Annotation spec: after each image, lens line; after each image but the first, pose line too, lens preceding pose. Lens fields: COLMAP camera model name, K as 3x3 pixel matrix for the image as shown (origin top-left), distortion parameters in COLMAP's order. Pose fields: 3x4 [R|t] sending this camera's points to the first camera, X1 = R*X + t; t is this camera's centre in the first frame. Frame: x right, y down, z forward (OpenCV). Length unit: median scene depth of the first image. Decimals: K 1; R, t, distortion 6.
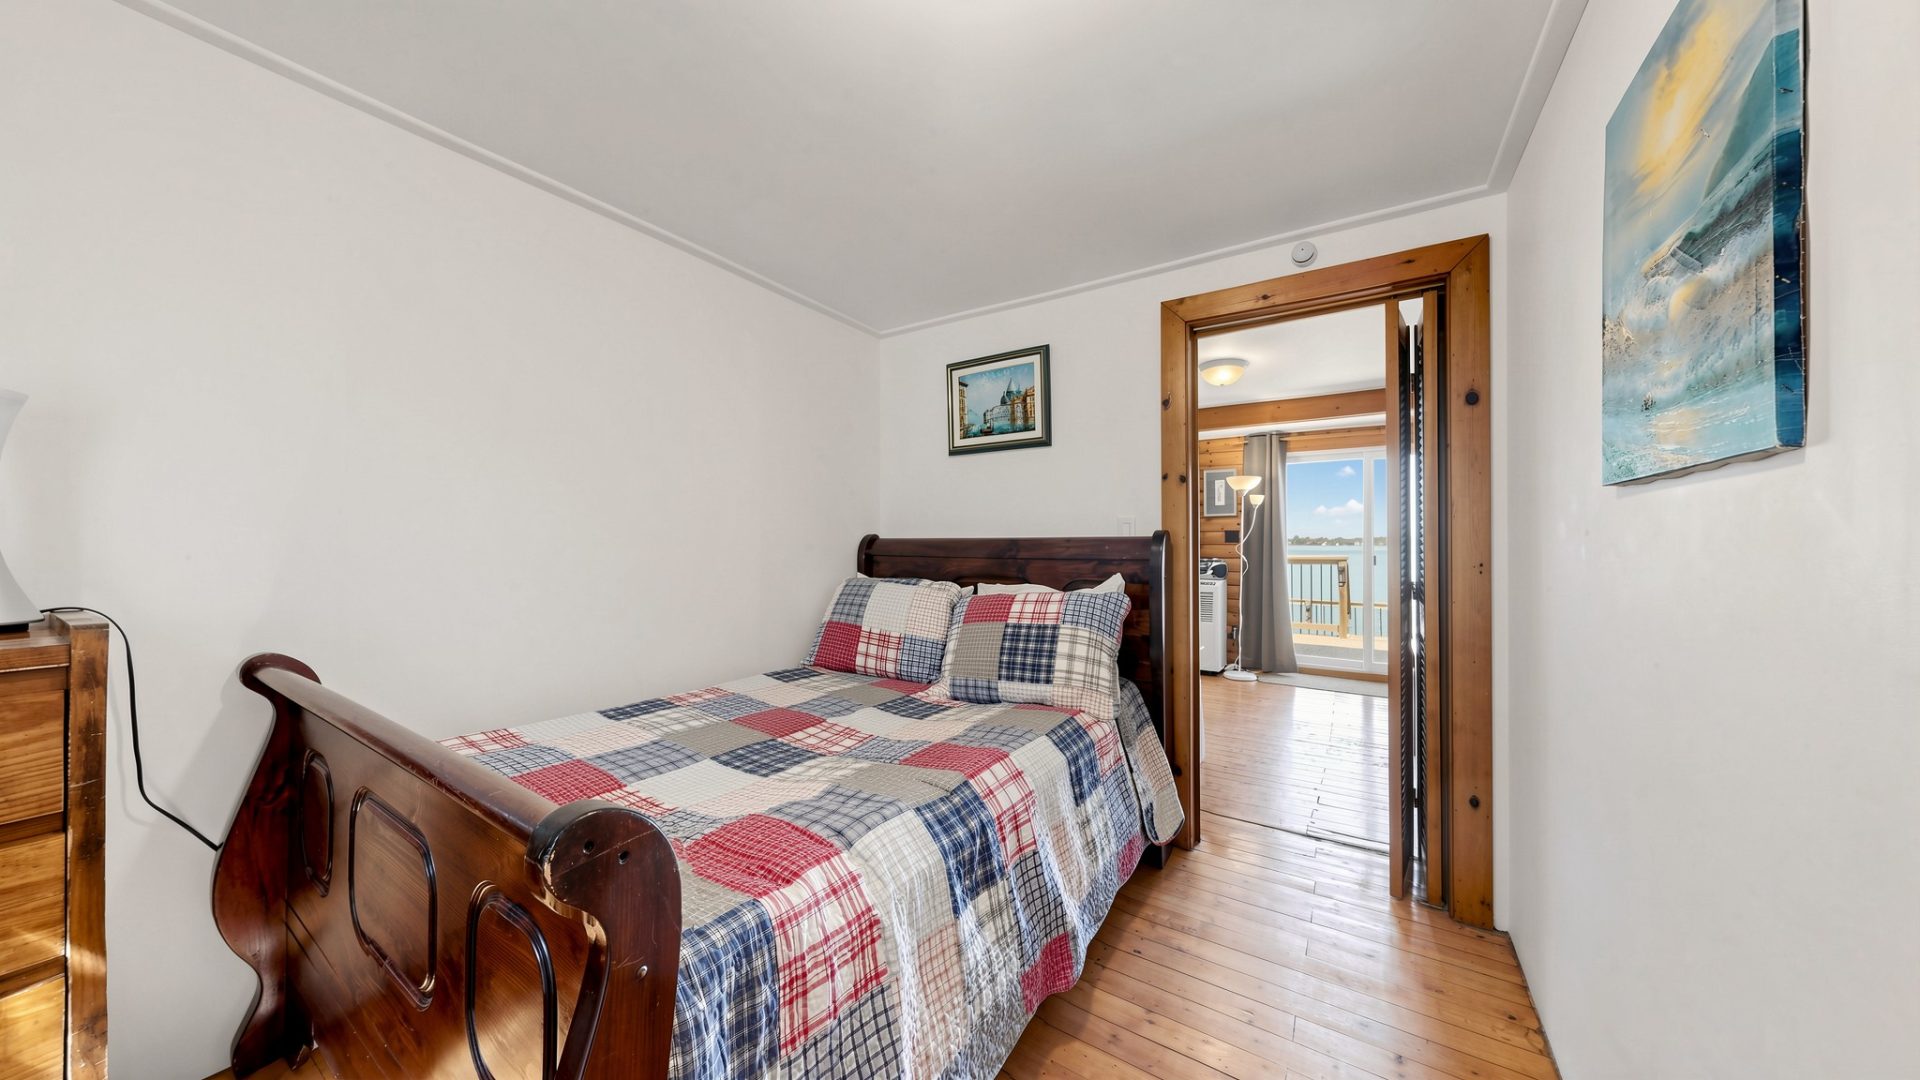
lens RADIAL K [[609.8, 0, 960.0], [0, 609.8, 540.0], [0, 0, 1]] dist [0.000433, 0.000028]
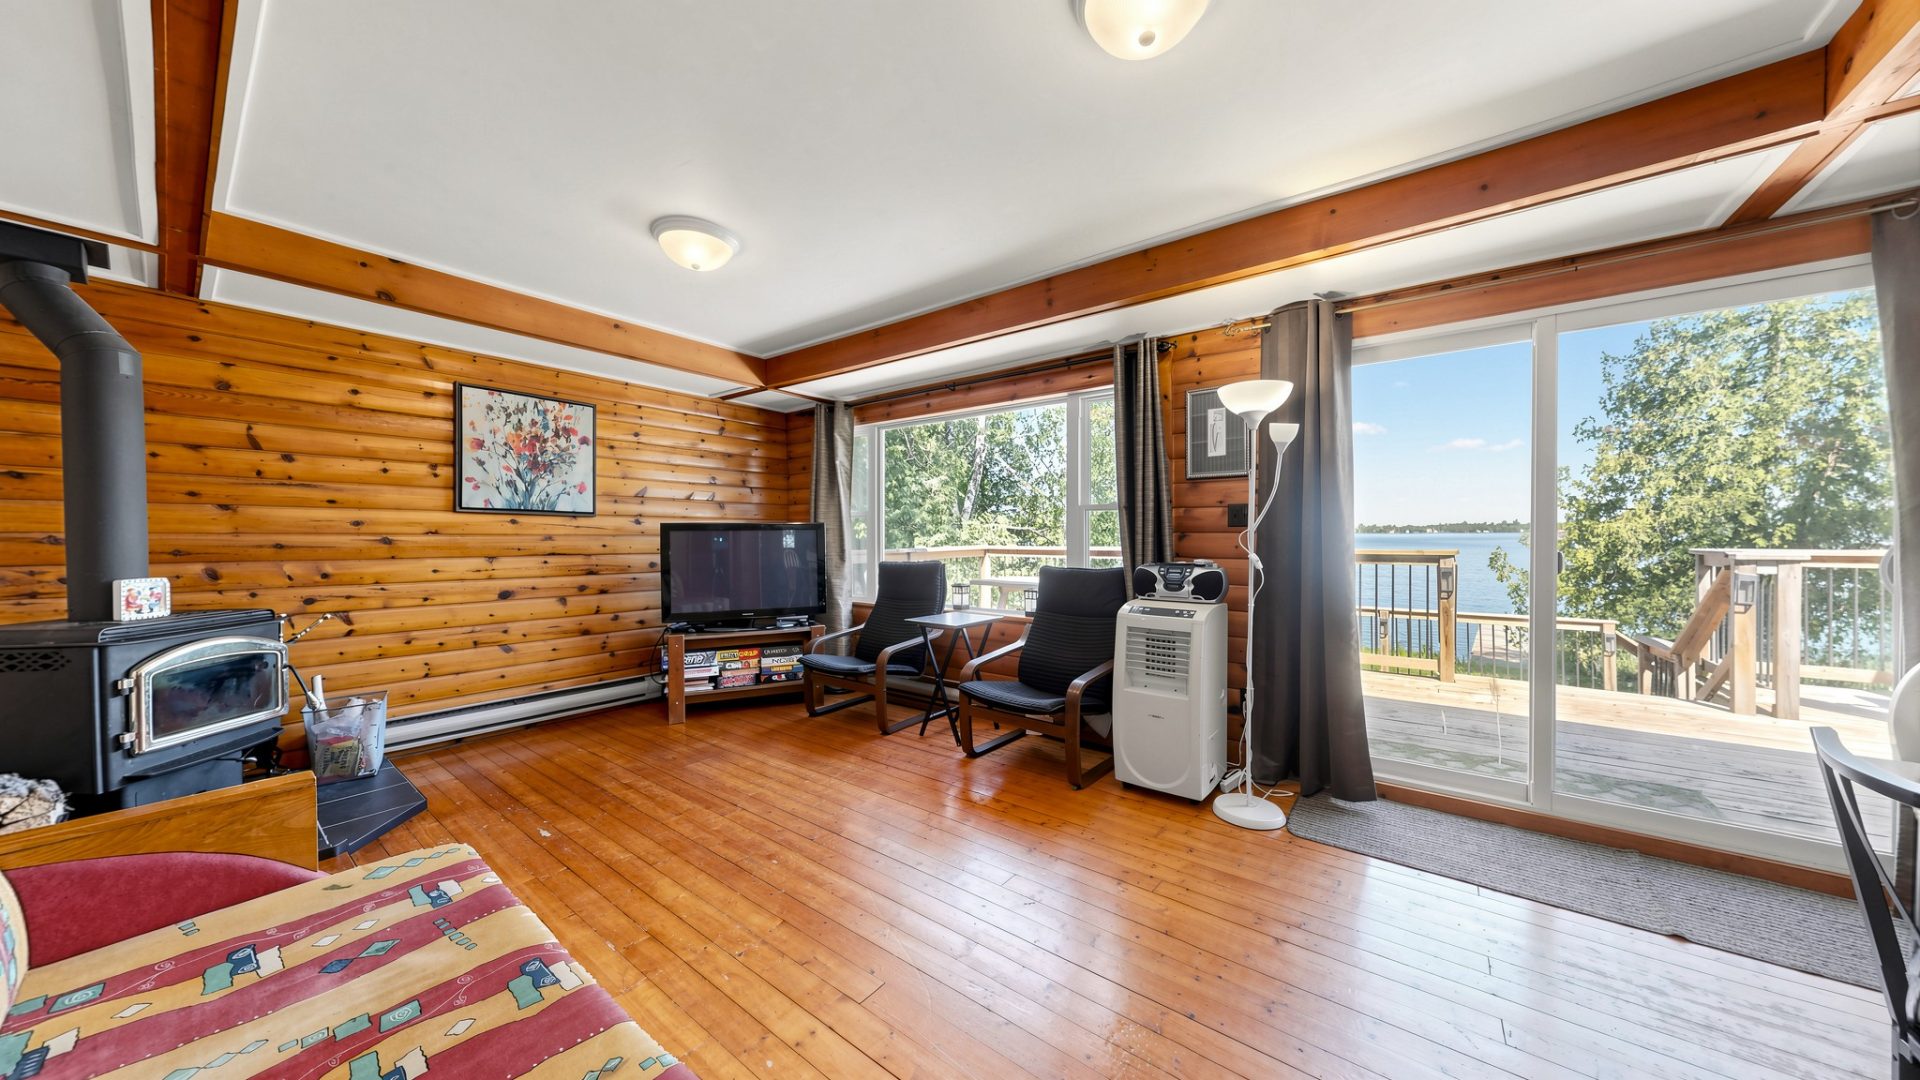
lens RADIAL K [[609.8, 0, 960.0], [0, 609.8, 540.0], [0, 0, 1]] dist [0.000433, 0.000028]
pose [[0.996705, -0.004487, -0.080991, 0.268536], [0.005798, 0.999856, 0.015963, 0.005064], [0.080908, -0.016380, 0.996587, 0.498726]]
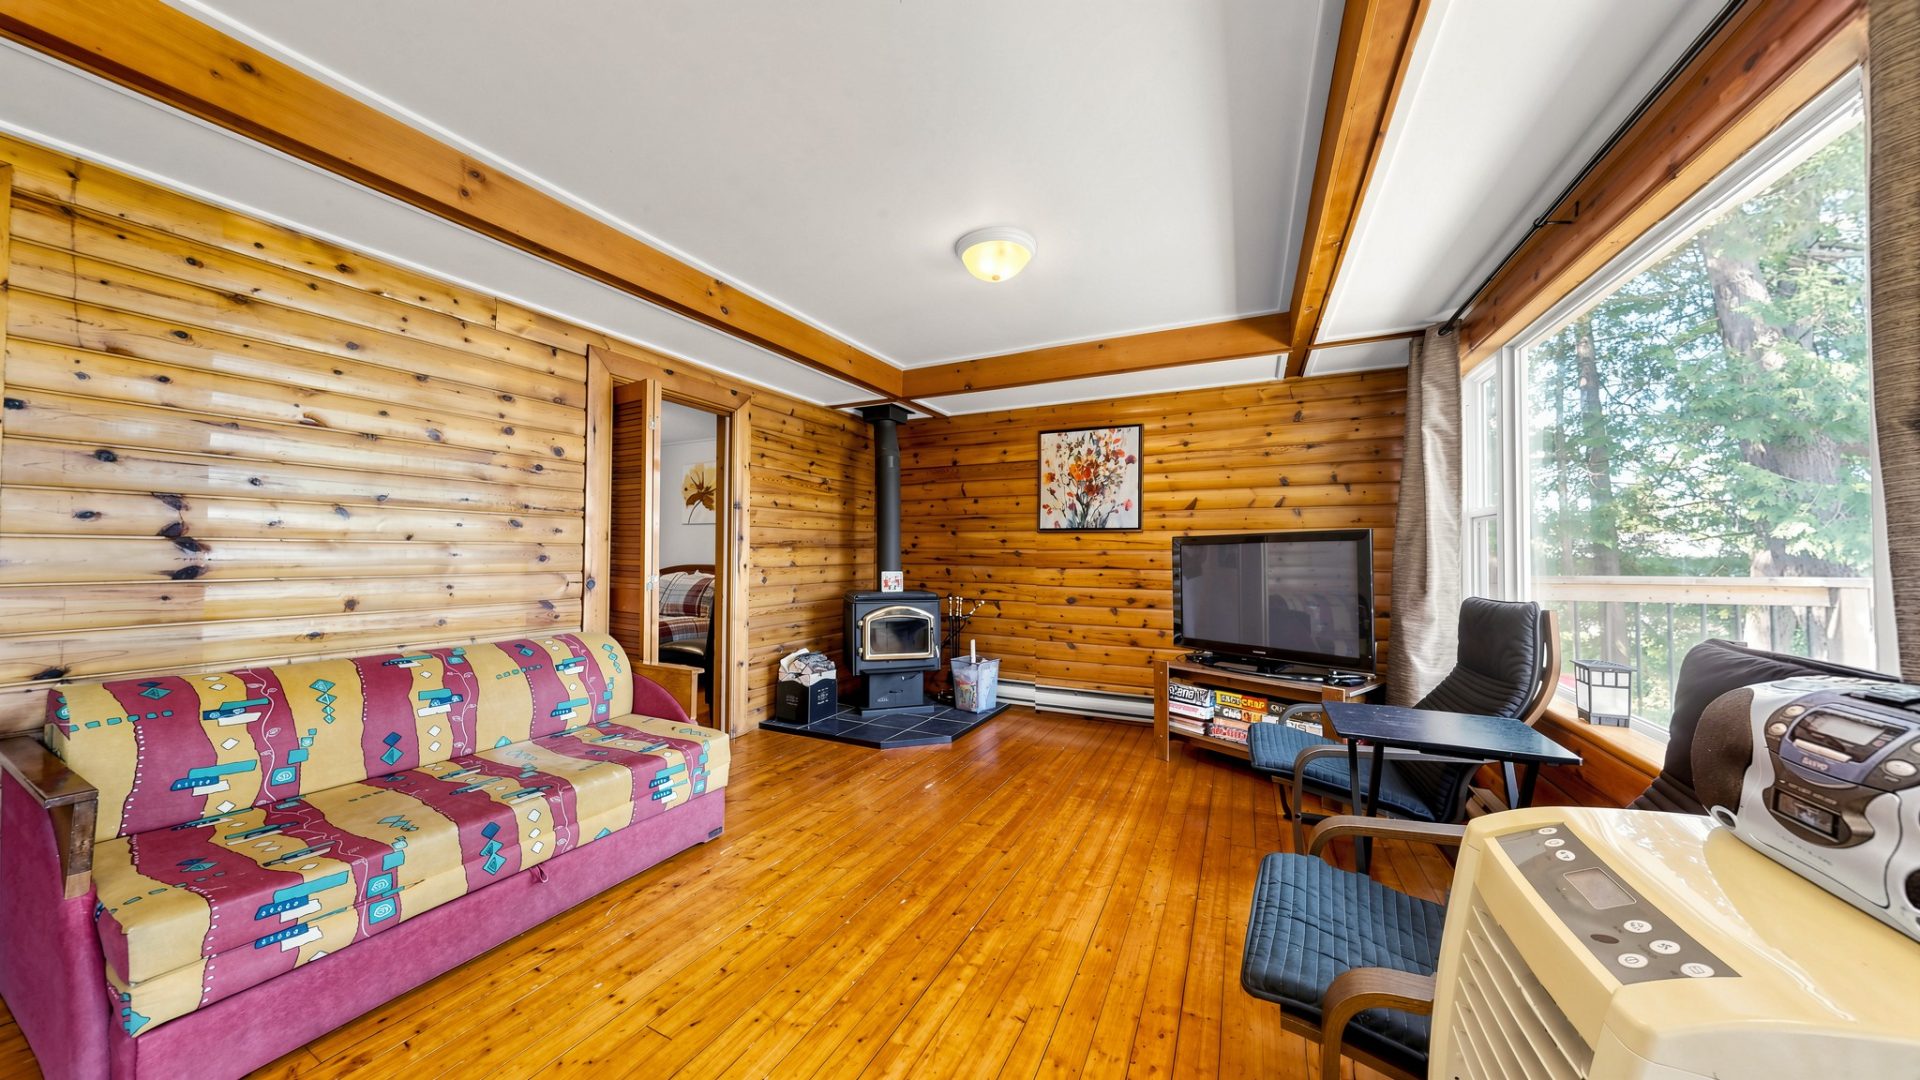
lens RADIAL K [[609.8, 0, 960.0], [0, 609.8, 540.0], [0, 0, 1]] dist [0.000433, 0.000028]
pose [[0.104612, -0.025332, -0.994190, 0.477033], [0.003028, 0.999679, -0.025154, 0.013517], [0.994508, -0.000379, 0.104656, 0.860339]]
